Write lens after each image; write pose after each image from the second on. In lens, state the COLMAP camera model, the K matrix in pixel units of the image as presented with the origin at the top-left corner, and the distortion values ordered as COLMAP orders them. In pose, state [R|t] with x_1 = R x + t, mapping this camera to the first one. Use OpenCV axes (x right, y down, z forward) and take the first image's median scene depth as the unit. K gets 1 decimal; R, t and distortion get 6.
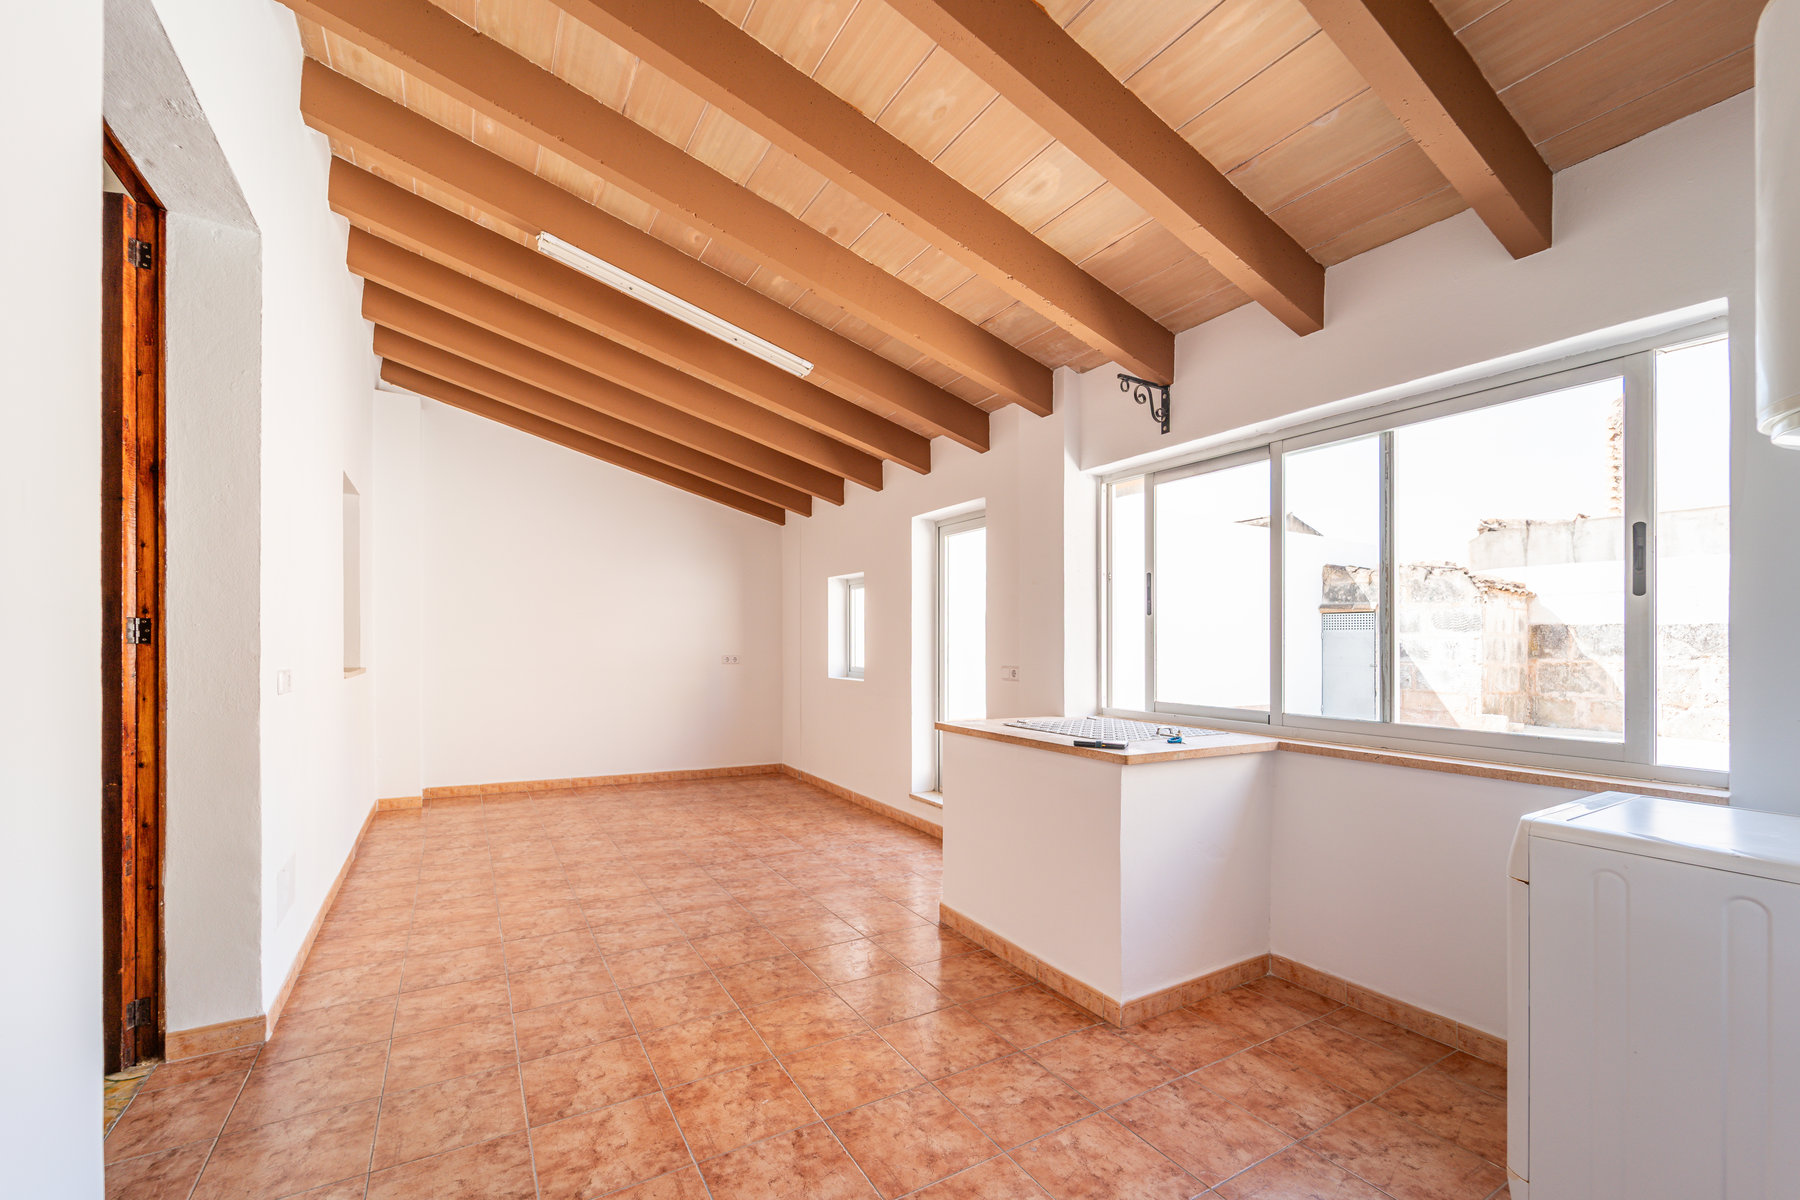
lens RADIAL K [[747.5, 0, 889.1], [0, 747.5, 662.8], [0, 0, 1]] dist [0.000778, -0.000164]
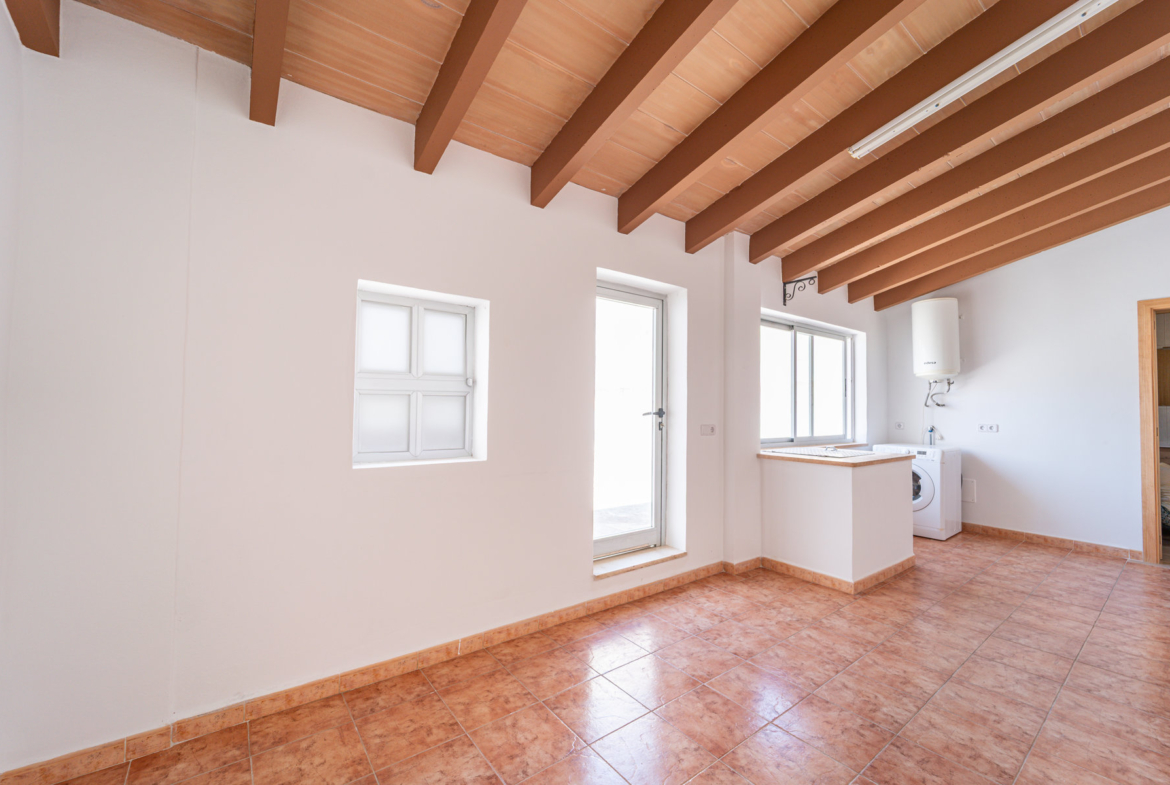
lens RADIAL K [[476.8, 0, 587.4], [0, 476.8, 427.4], [0, 0, 1]] dist [0.000314, -0.000186]
pose [[-0.136928, -0.056089, 0.988992, -0.705120], [0.008033, 0.998300, 0.057730, -0.044502], [-0.990548, 0.015849, -0.136245, 1.484895]]
